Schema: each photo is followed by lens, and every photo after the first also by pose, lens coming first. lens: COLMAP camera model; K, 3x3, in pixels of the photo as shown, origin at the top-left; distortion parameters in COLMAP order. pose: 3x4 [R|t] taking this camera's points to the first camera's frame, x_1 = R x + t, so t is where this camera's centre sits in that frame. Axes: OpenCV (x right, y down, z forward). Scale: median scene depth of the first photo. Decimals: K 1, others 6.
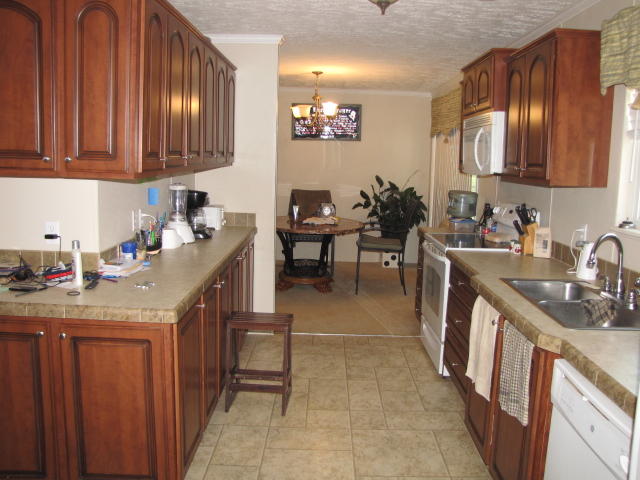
lens RADIAL K [[521.6, 0, 319.7], [0, 521.6, 219.1], [0, 0, 1]] dist [-0.103371, 0.005876]
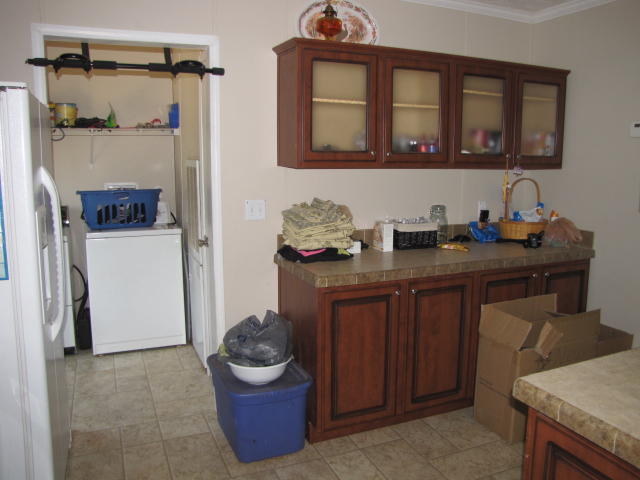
lens RADIAL K [[521.6, 0, 319.7], [0, 521.6, 219.1], [0, 0, 1]] dist [-0.103371, 0.005876]
pose [[-0.912841, 0.028022, -0.407353, 0.064553], [-0.066640, 0.974042, 0.216338, -0.081924], [0.402841, 0.224628, -0.887277, 0.748588]]
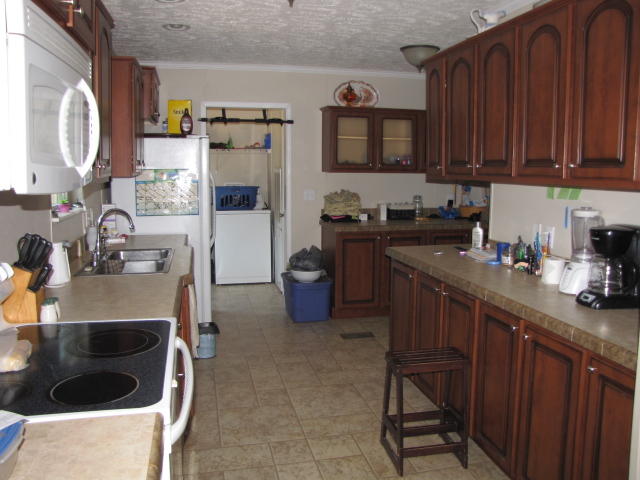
lens RADIAL K [[521.6, 0, 319.7], [0, 521.6, 219.1], [0, 0, 1]] dist [-0.103371, 0.005876]
pose [[-0.969628, -0.000699, -0.244582, 0.228801], [-0.052133, 0.977606, 0.203882, -0.201375], [0.238962, 0.210440, -0.947952, 1.878189]]
